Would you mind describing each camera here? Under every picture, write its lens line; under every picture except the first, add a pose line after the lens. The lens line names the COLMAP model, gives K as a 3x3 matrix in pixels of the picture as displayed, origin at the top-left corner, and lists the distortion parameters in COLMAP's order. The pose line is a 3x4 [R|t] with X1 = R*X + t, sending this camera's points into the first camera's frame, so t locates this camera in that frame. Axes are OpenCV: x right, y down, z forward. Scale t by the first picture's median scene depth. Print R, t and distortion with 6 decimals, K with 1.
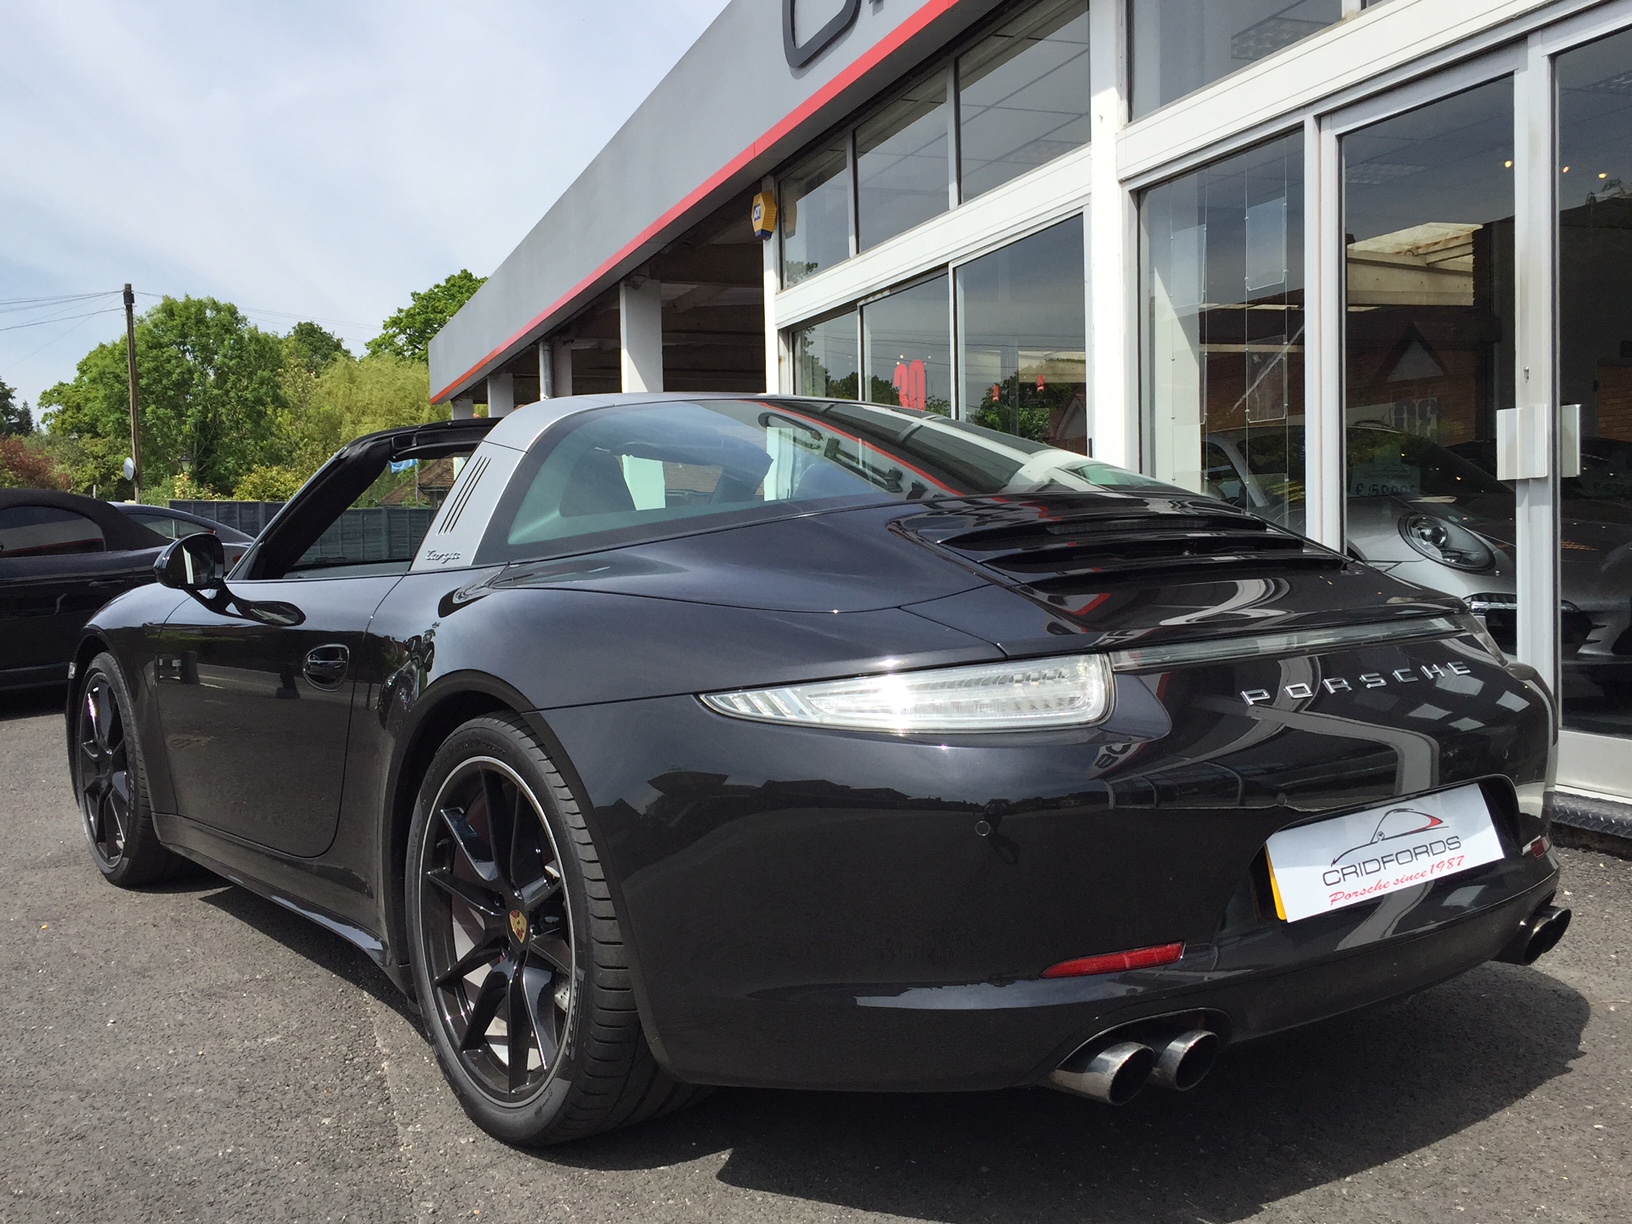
lens RADIAL K [[1604.2, 0, 816.0], [0, 1604.2, 612.0], [0, 0, 1]] dist [0.034320, -0.025547]
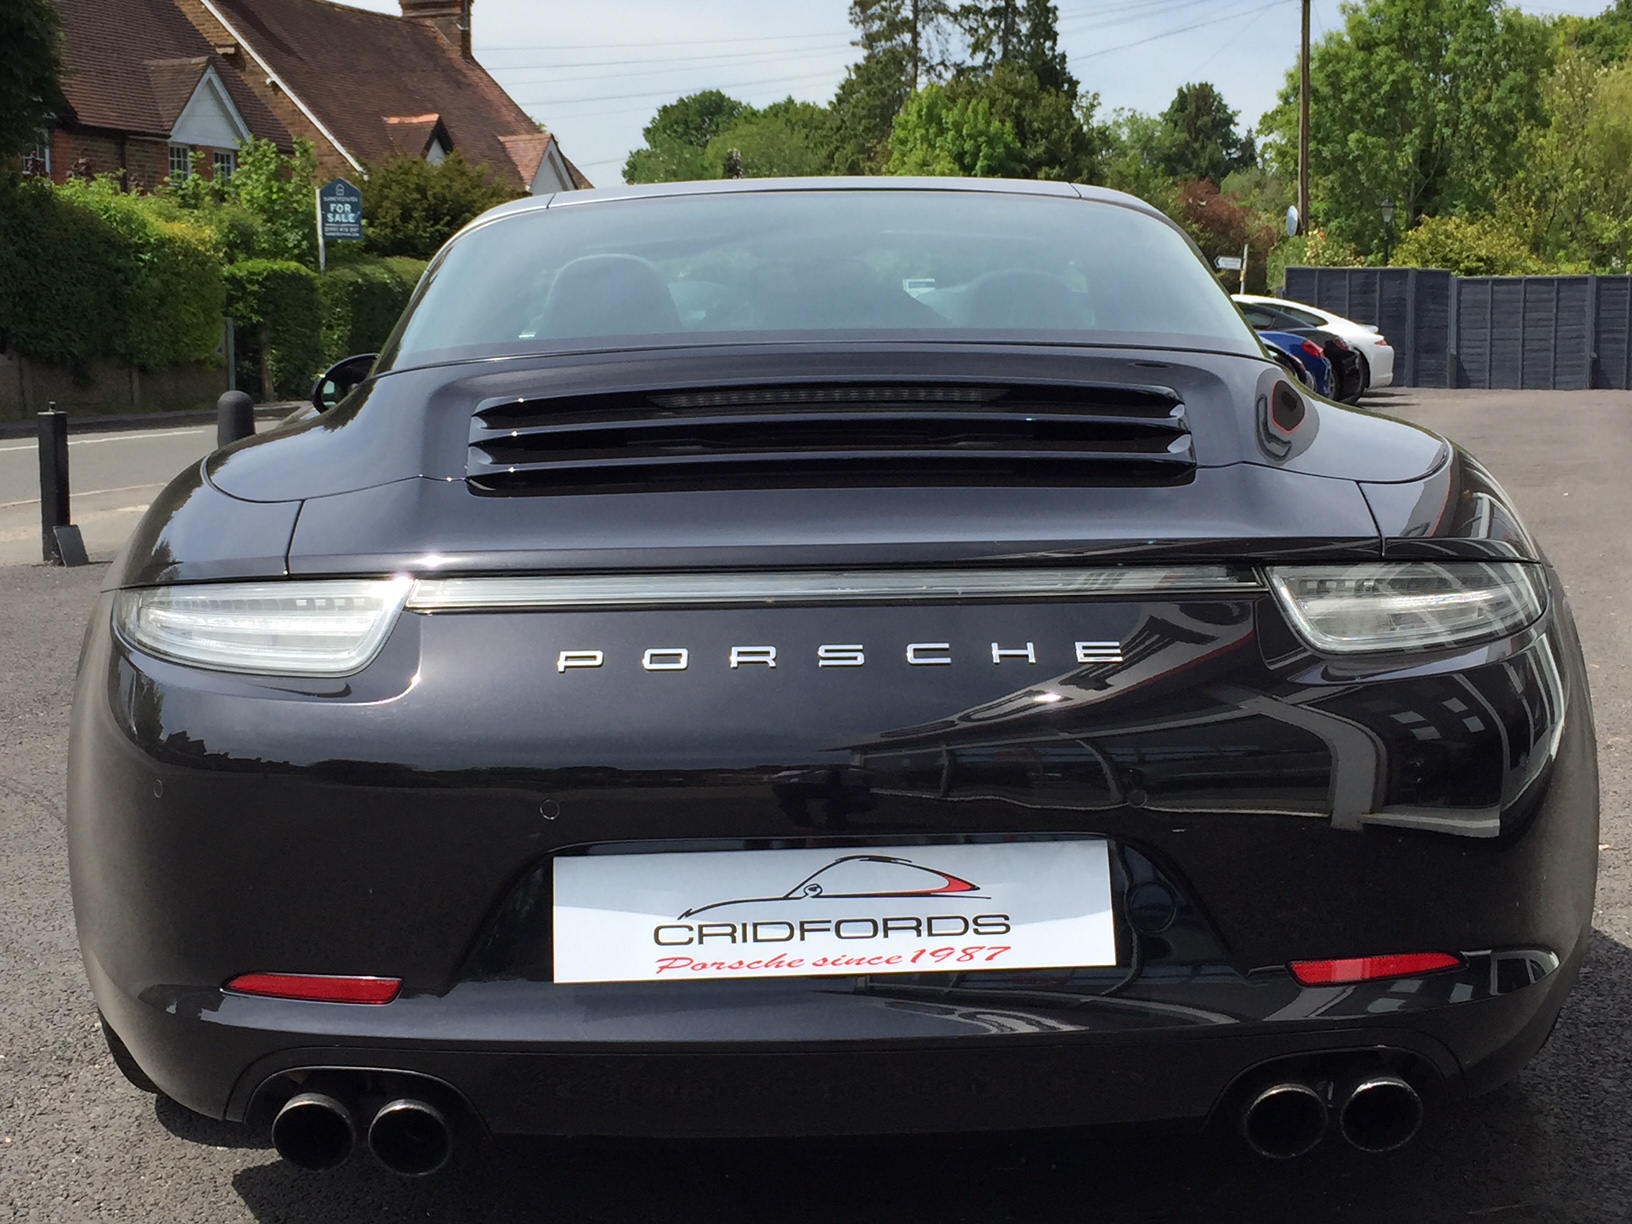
lens RADIAL K [[2308.9, 0, 816.0], [0, 2308.9, 612.0], [0, 0, 1]] dist [0.090933, -0.052375]
pose [[0.795932, 0.090703, -0.598553, 0.697704], [-0.041411, 0.994554, 0.095645, -0.050226], [0.603968, -0.051341, 0.795353, 0.193769]]
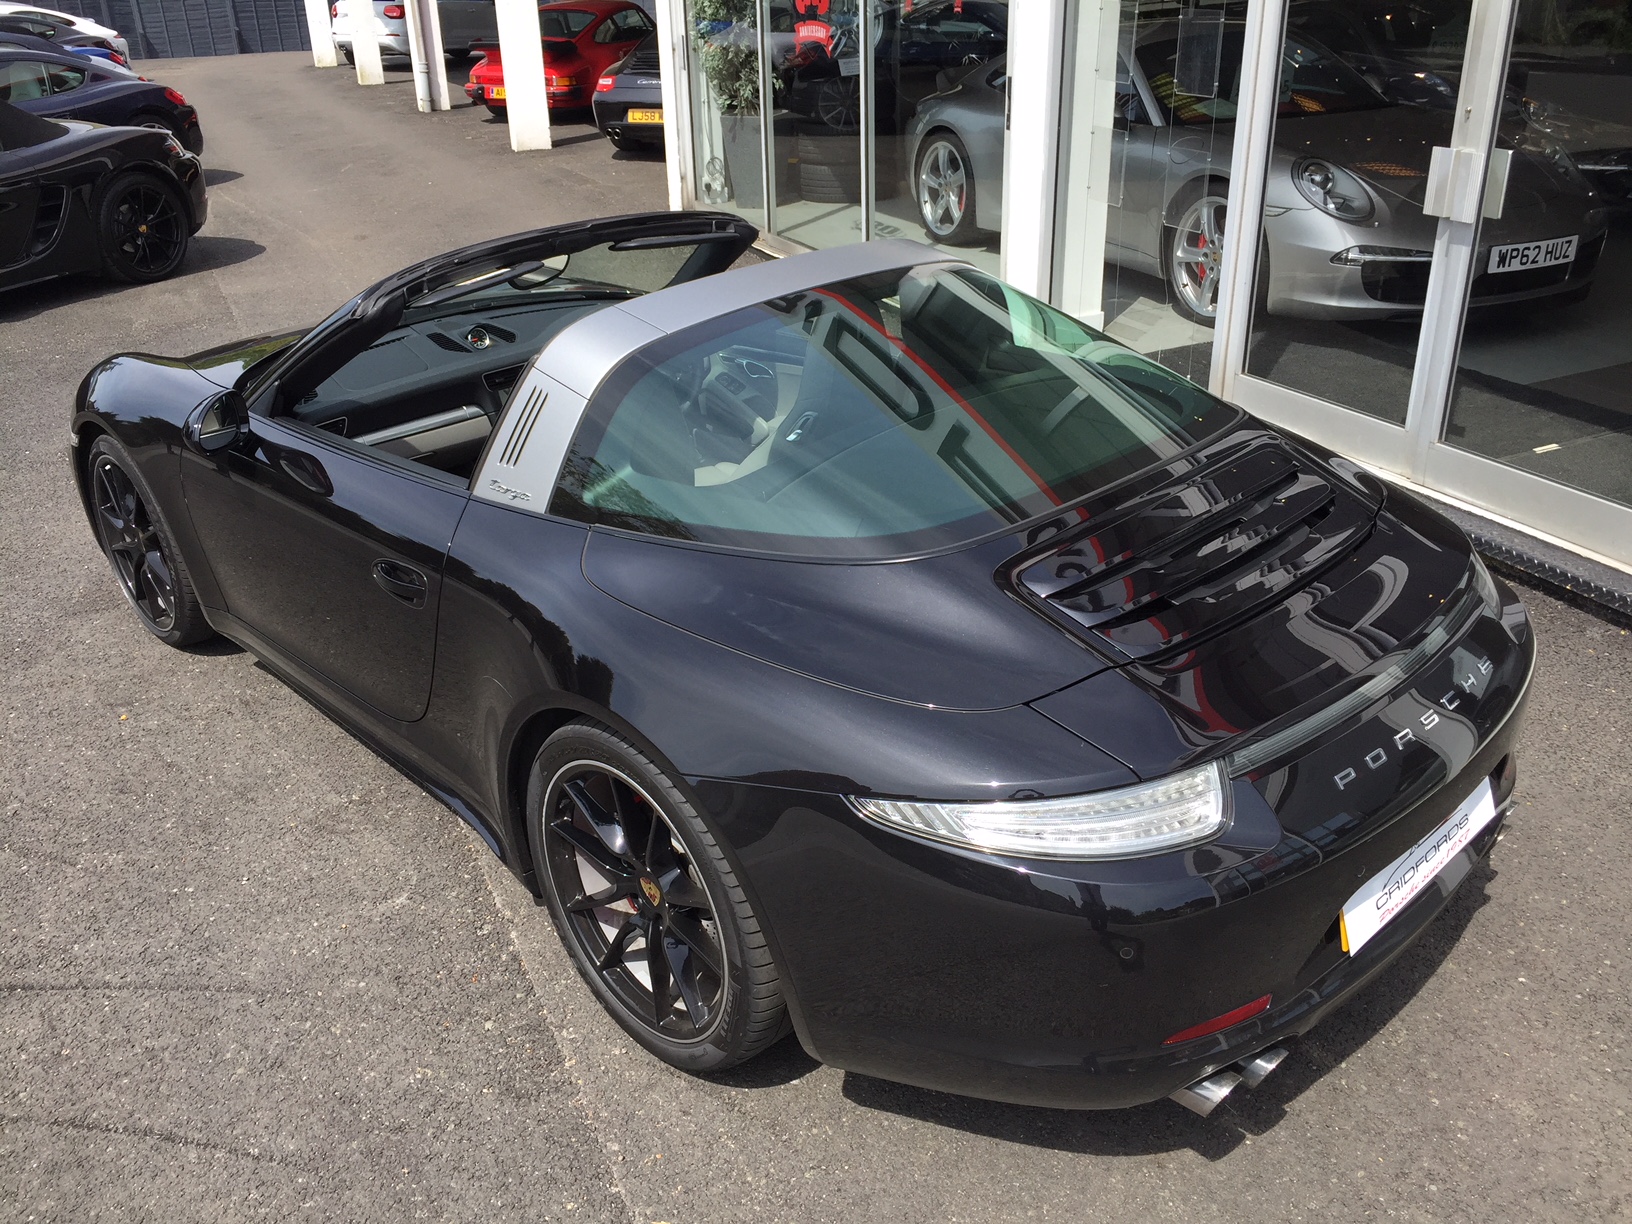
lens RADIAL K [[1392.1, 0, 816.0], [0, 1392.1, 612.0], [0, 0, 1]] dist [0.066036, -0.102678]
pose [[0.993715, -0.052059, 0.099095, -0.136044], [0.009853, 0.922517, 0.385831, -0.320234], [-0.111503, -0.382430, 0.917232, 0.133821]]
